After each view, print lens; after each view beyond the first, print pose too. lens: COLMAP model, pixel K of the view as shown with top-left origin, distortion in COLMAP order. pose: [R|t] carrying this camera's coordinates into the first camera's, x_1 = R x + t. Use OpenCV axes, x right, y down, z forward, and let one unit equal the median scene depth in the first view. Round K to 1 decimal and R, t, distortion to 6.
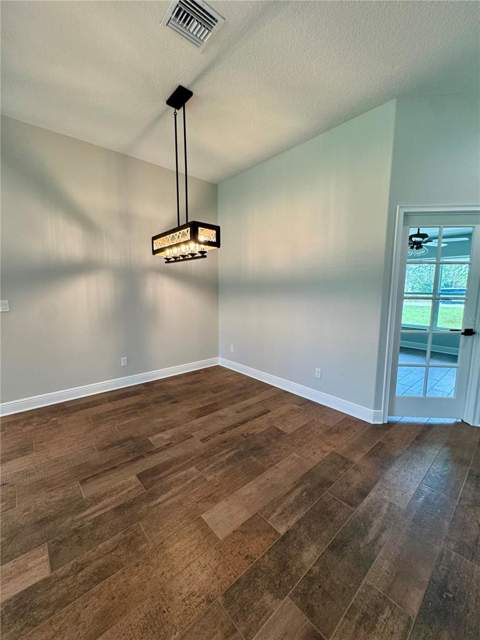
lens RADIAL K [[257.6, 0, 242.3], [0, 257.6, 319.2], [0, 0, 1]] dist [-0.002597, -0.000123]
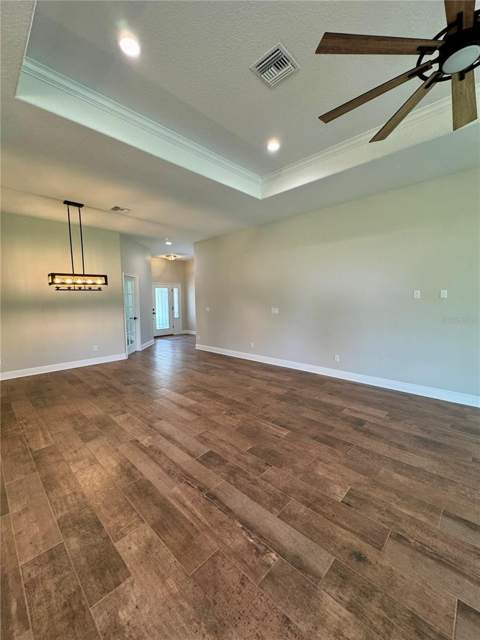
lens RADIAL K [[257.6, 0, 242.3], [0, 257.6, 319.2], [0, 0, 1]] dist [-0.002597, -0.000123]
pose [[-0.087019, -0.080808, 0.992924, -1.938939], [0.141741, 0.985560, 0.092631, -0.030749], [-0.986072, 0.148799, -0.074309, 0.049419]]
